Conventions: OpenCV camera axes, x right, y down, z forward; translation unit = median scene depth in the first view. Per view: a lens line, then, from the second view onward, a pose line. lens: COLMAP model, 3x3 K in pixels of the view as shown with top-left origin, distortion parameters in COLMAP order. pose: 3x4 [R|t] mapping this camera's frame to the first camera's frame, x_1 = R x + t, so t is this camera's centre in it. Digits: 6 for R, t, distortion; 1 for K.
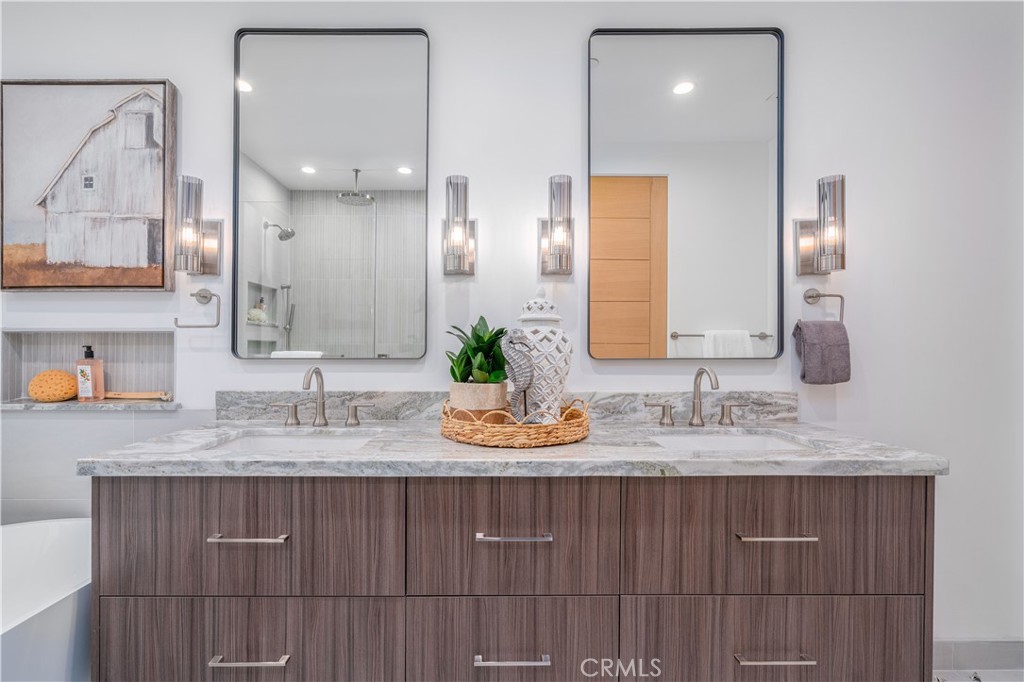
lens RADIAL K [[464.9, 0, 509.4], [0, 464.9, 339.1], [0, 0, 1]] dist [-0.006772, 0.002754]
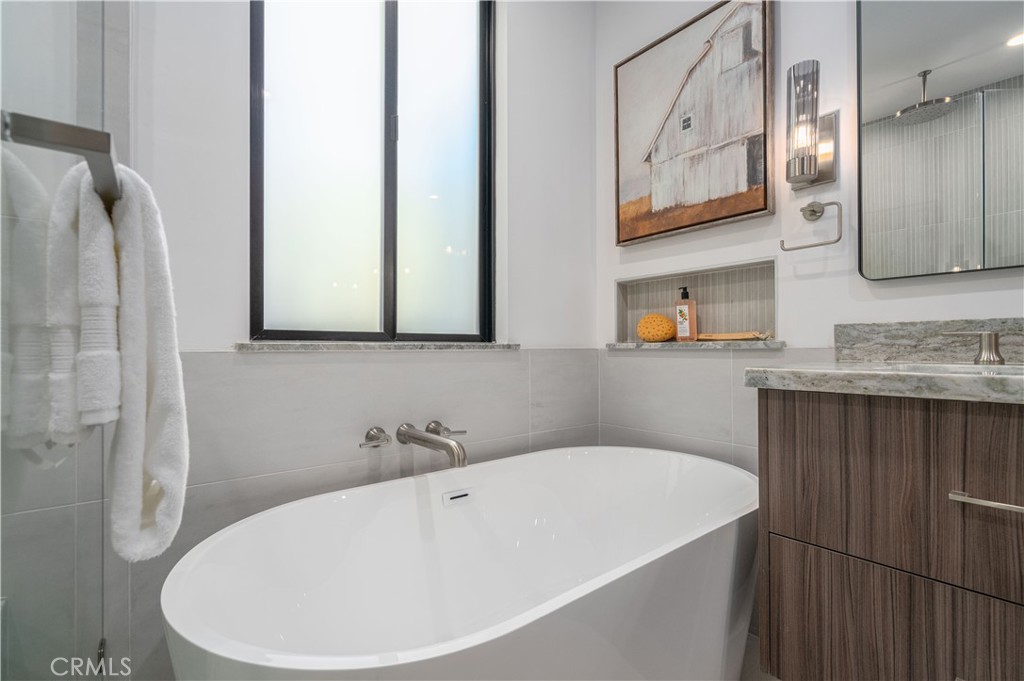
lens RADIAL K [[464.9, 0, 516.0], [0, 464.9, 345.3], [0, 0, 1]] dist [-0.006772, 0.002754]
pose [[0.627031, -0.007183, -0.778961, -0.357612], [0.004256, 0.999974, -0.005796, 0.151023], [0.778982, 0.000319, 0.627046, 0.074573]]
